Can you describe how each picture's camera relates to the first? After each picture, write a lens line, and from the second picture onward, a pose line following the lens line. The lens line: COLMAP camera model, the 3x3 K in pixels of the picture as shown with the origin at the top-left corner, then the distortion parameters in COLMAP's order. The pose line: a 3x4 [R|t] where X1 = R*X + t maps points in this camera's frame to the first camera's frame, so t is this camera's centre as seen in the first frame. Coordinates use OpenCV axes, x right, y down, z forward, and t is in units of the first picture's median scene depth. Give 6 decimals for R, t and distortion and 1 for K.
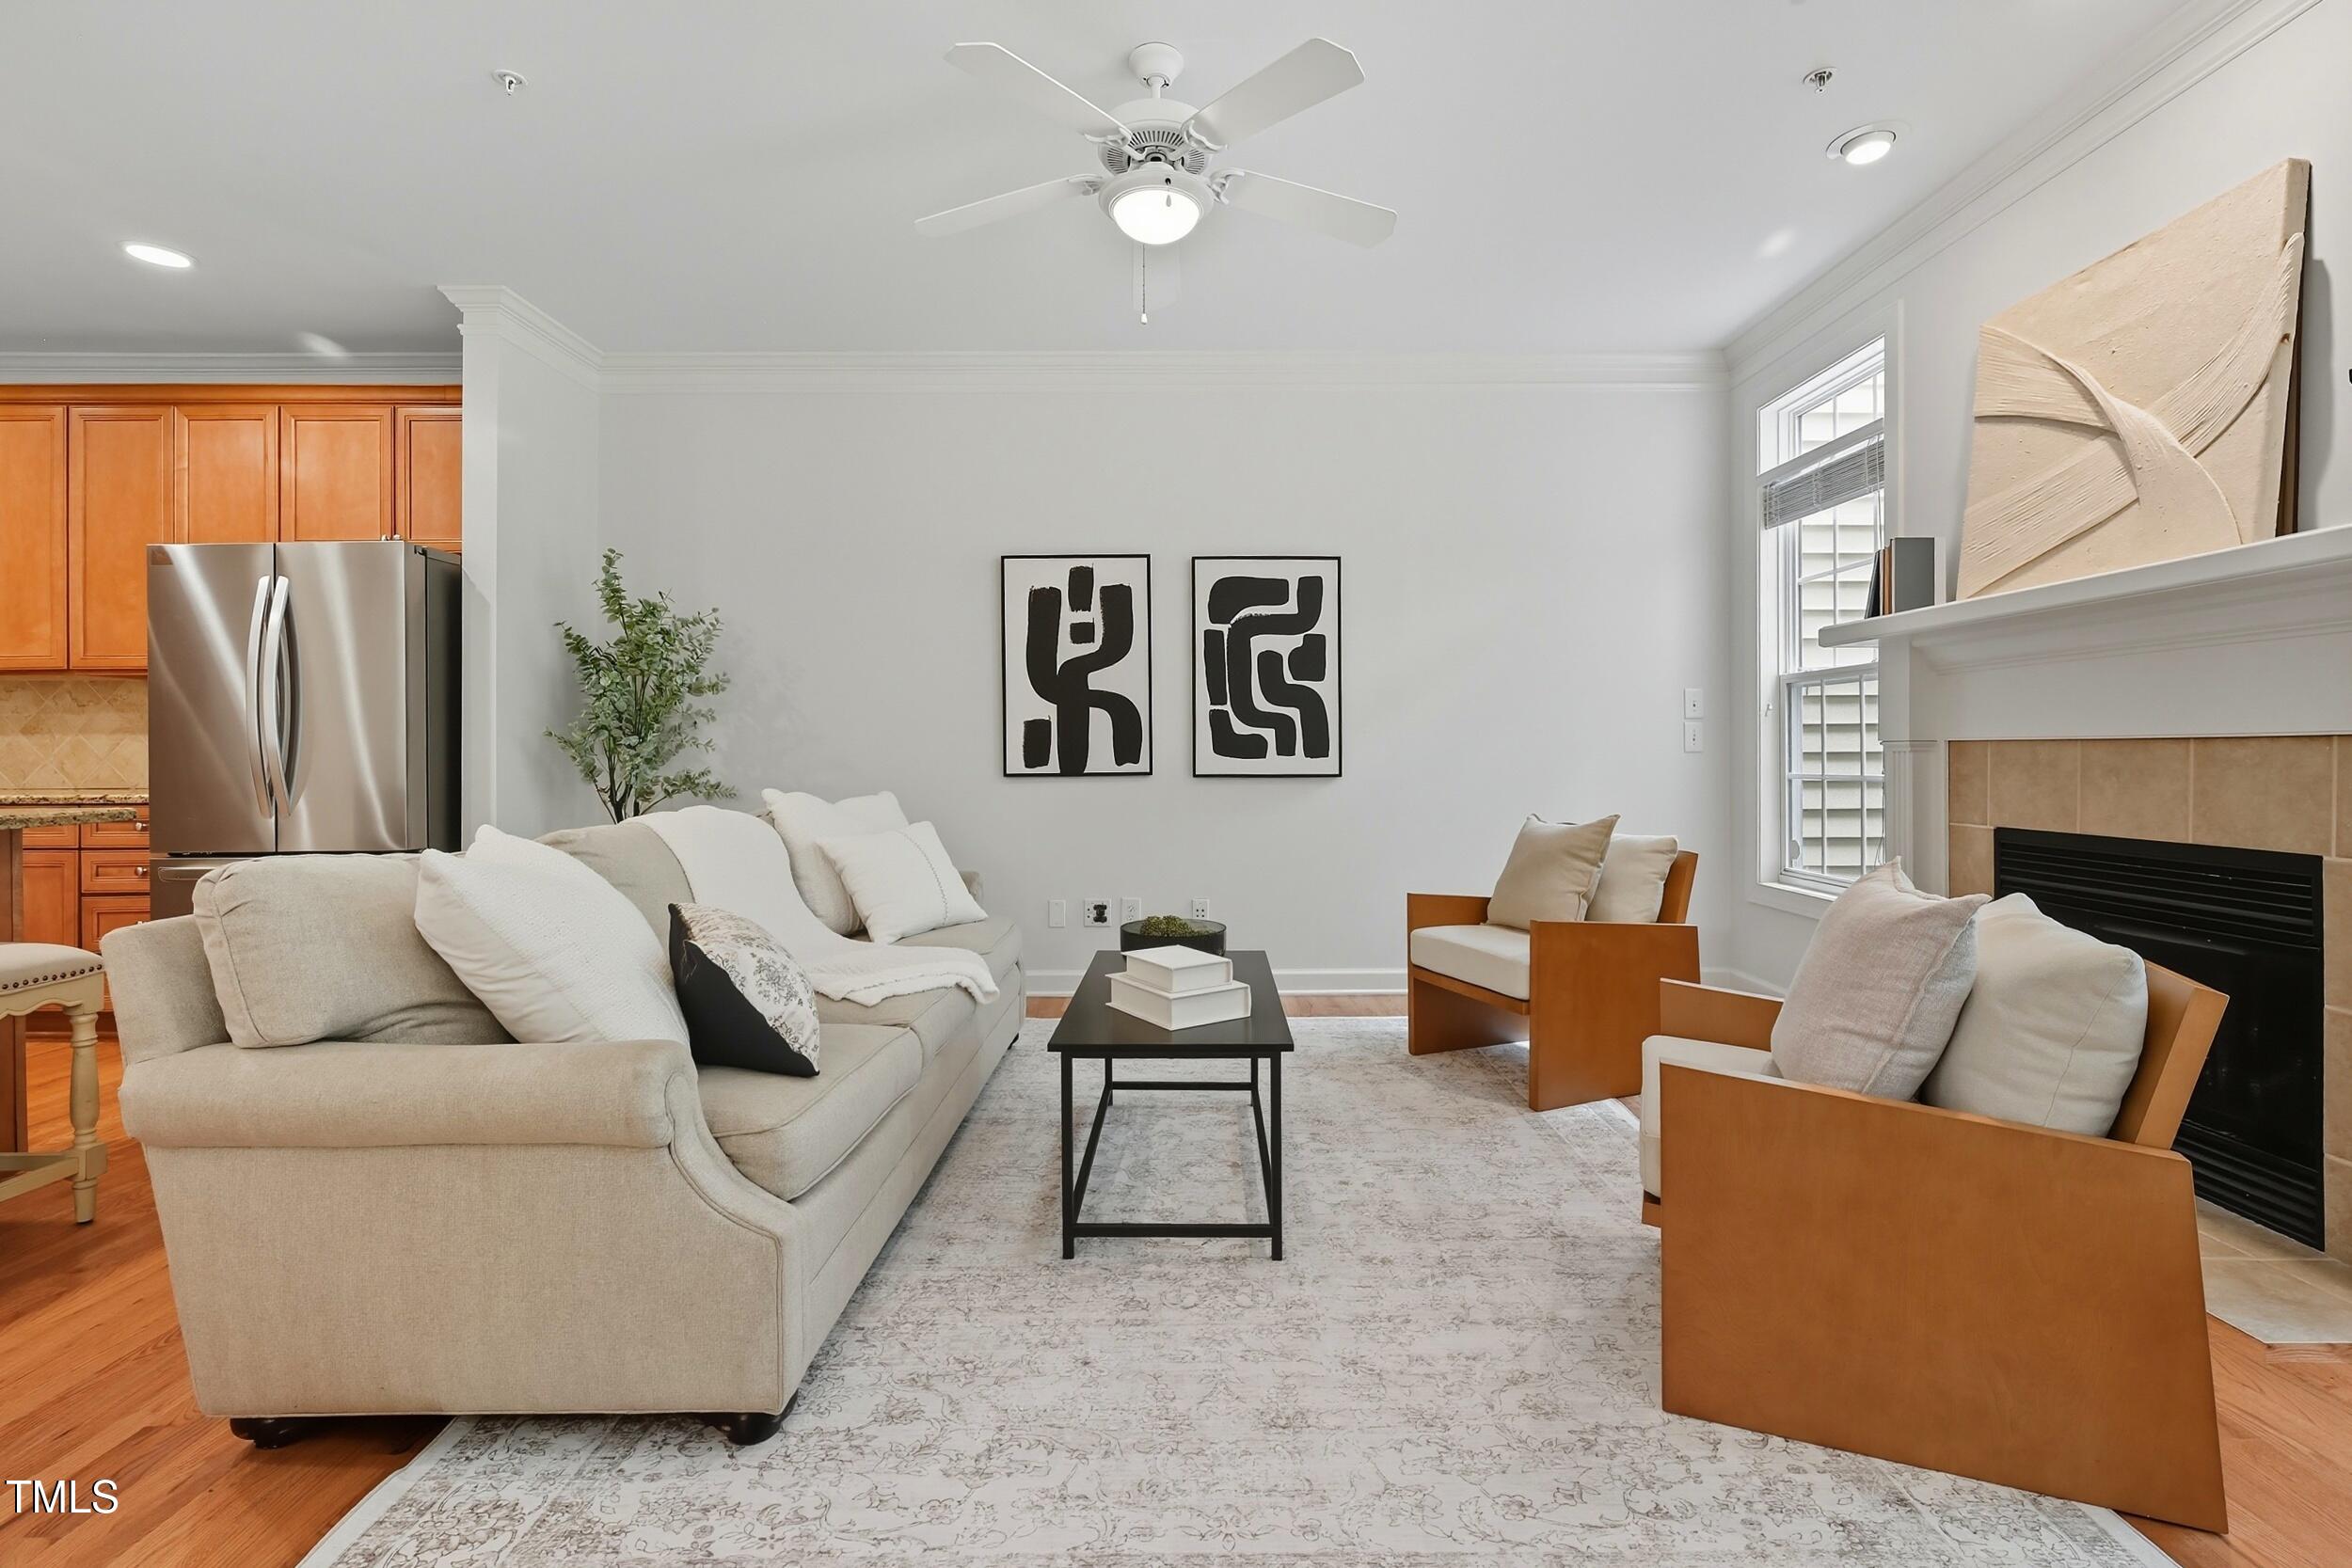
lens RADIAL K [[1042.7, 0, 1185.7], [0, 1042.7, 762.5], [0, 0, 1]] dist [-0.001769, 0.001029]
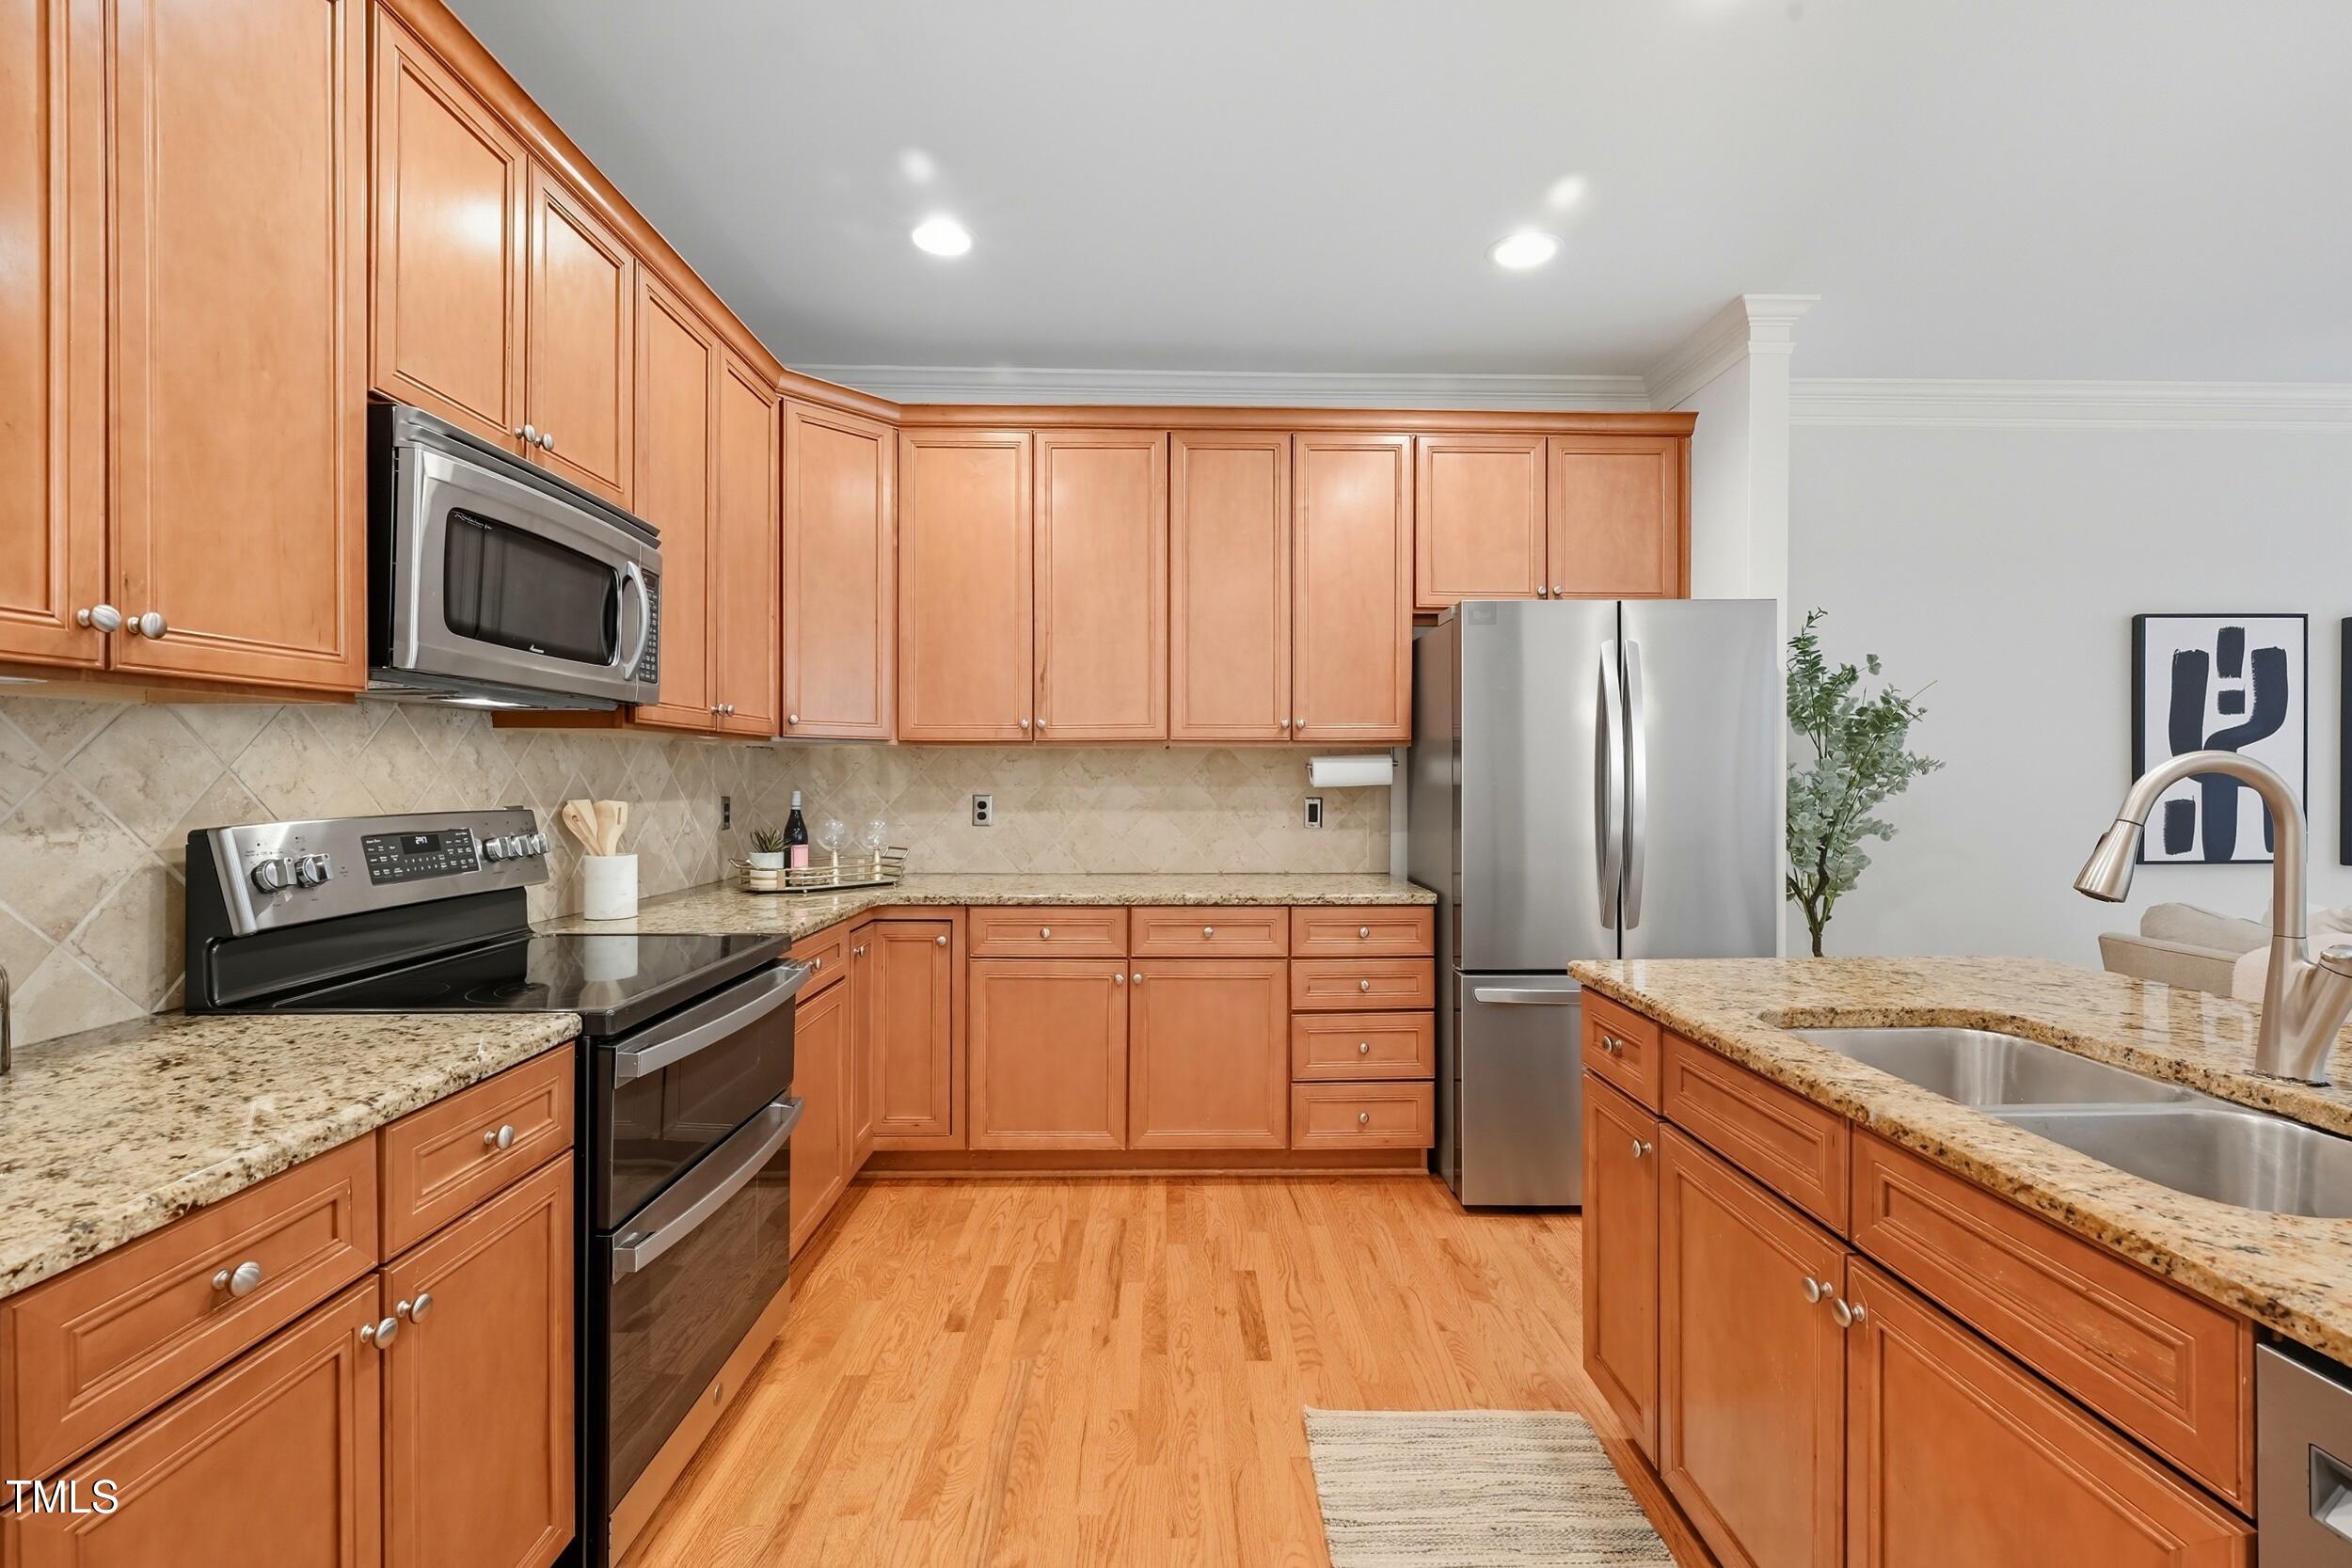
lens RADIAL K [[1025.1, 0, 1176.0], [0, 1025.1, 784.0], [0, 0, 1]] dist [-0.000531, 0.000226]
pose [[0.999775, 0.005460, 0.020512, -1.012812], [-0.005451, 0.999985, -0.000541, -0.049415], [-0.020515, 0.000429, 0.999789, 0.148050]]
